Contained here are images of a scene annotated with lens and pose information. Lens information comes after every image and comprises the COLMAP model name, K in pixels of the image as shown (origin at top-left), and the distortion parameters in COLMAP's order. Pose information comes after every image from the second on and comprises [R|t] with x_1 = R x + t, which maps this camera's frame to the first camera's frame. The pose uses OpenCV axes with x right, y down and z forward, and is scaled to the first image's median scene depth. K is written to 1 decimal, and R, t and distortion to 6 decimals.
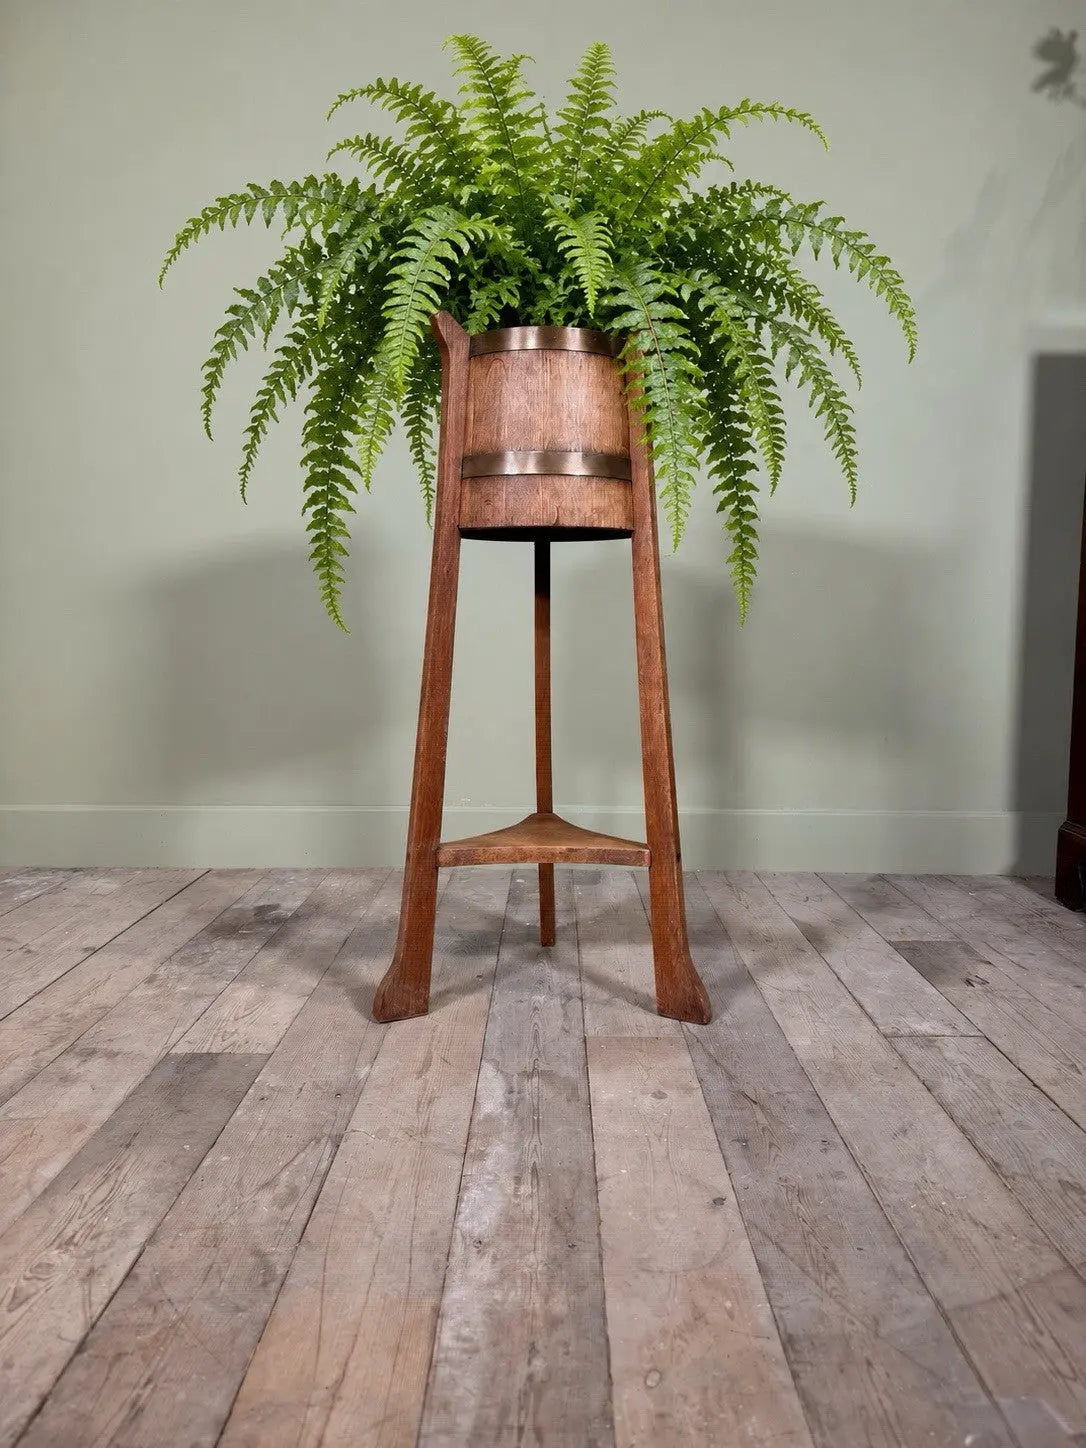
lens RADIAL K [[1048.2, 0, 535.5], [0, 1048.2, 747.4], [0, 0, 1]] dist [0.002079, -0.023124]
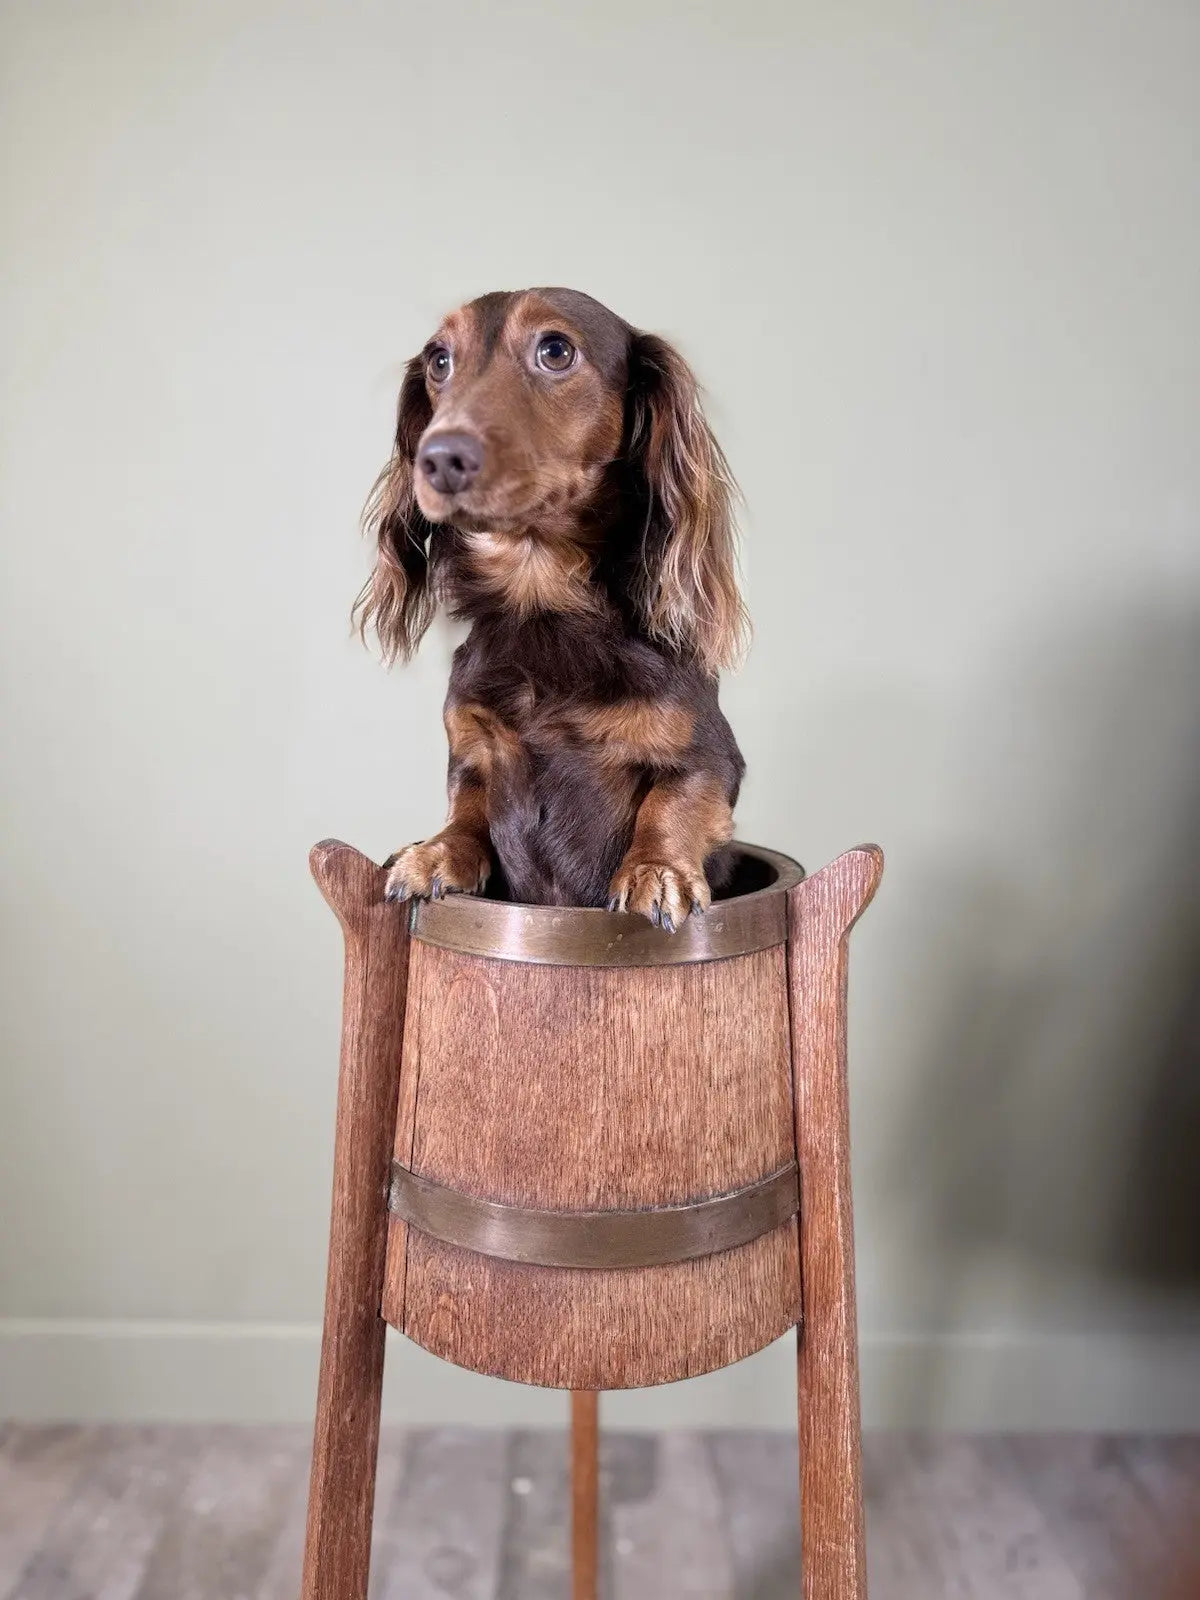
lens RADIAL K [[1158.2, 0, 557.1], [0, 1158.2, 794.3], [0, 0, 1]] dist [0.002079, -0.023124]
pose [[0.999826, 0.015847, 0.009881, -0.010167], [-0.016046, 0.999663, 0.020384, -0.415493], [-0.009555, -0.020539, 0.999743, 0.527654]]
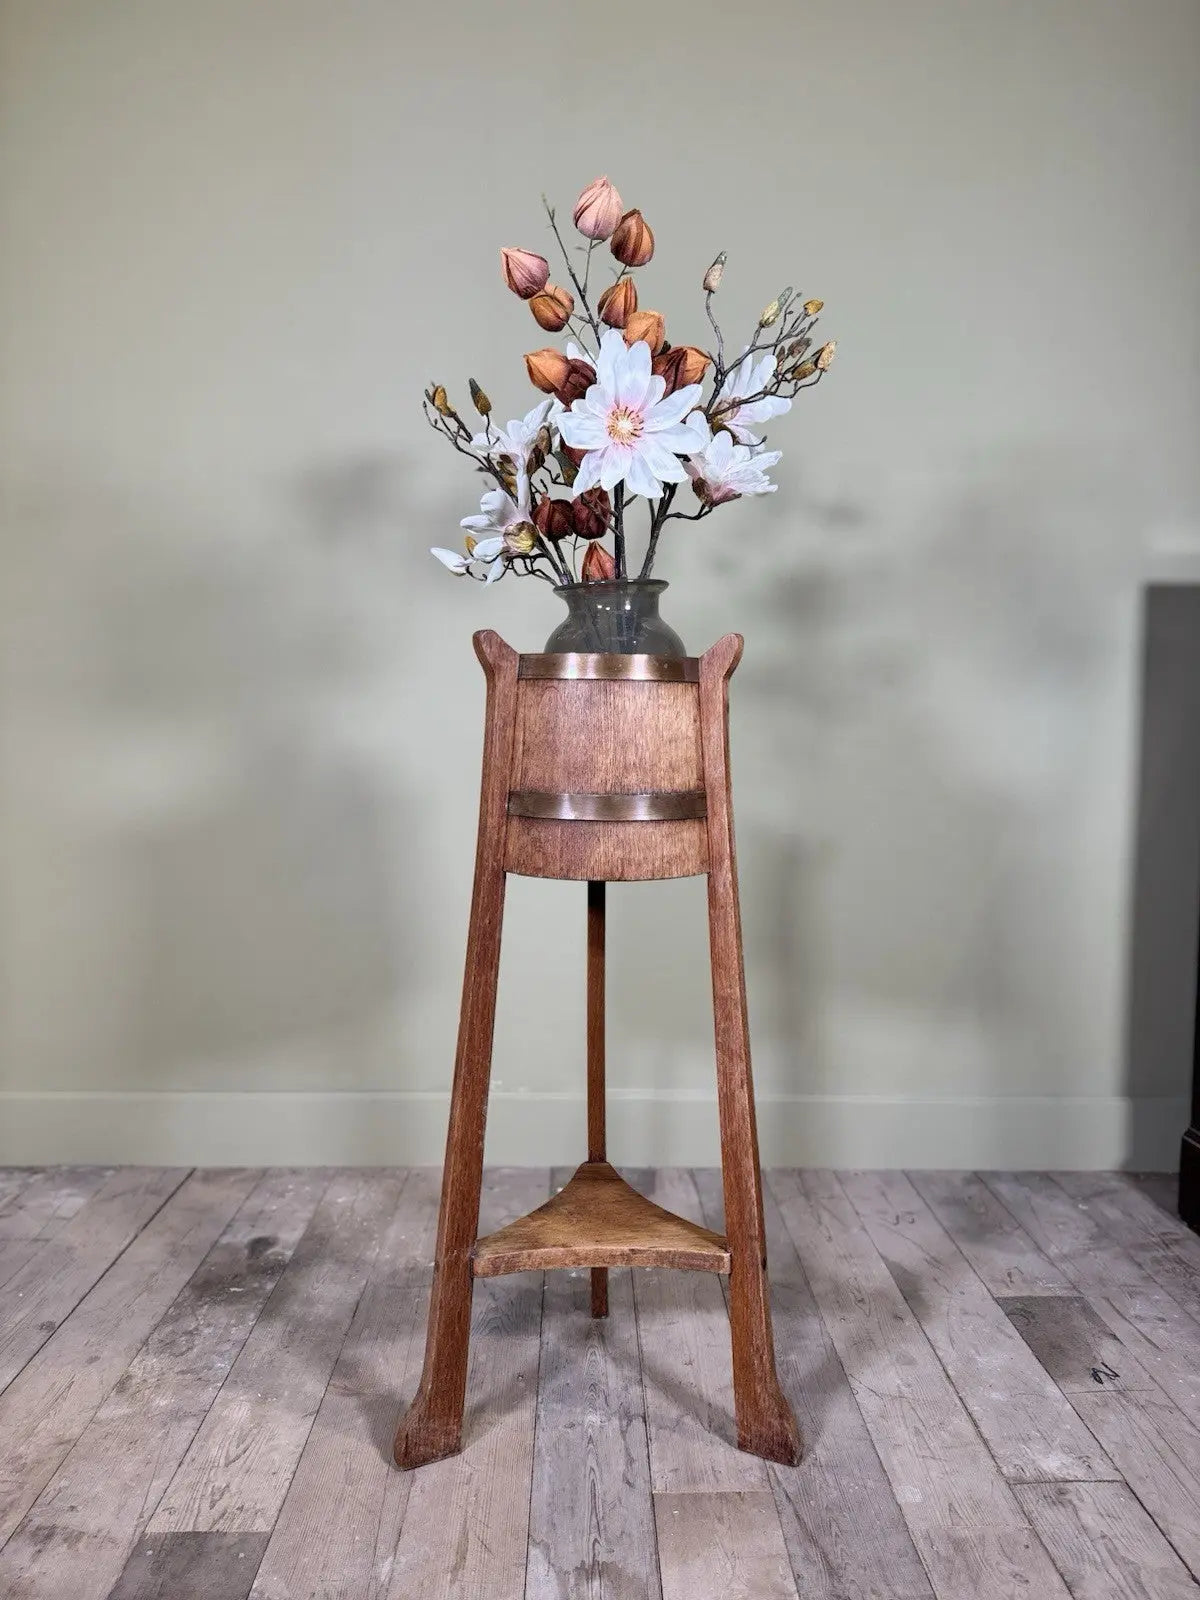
lens RADIAL K [[1158.2, 0, 598.8], [0, 1158.2, 817.3], [0, 0, 1]] dist [0.002079, -0.023124]
pose [[0.999370, 0.005951, 0.035002, -0.028729], [-0.004865, 0.999507, -0.031015, -0.218575], [-0.035170, 0.030825, 0.998906, 0.069652]]
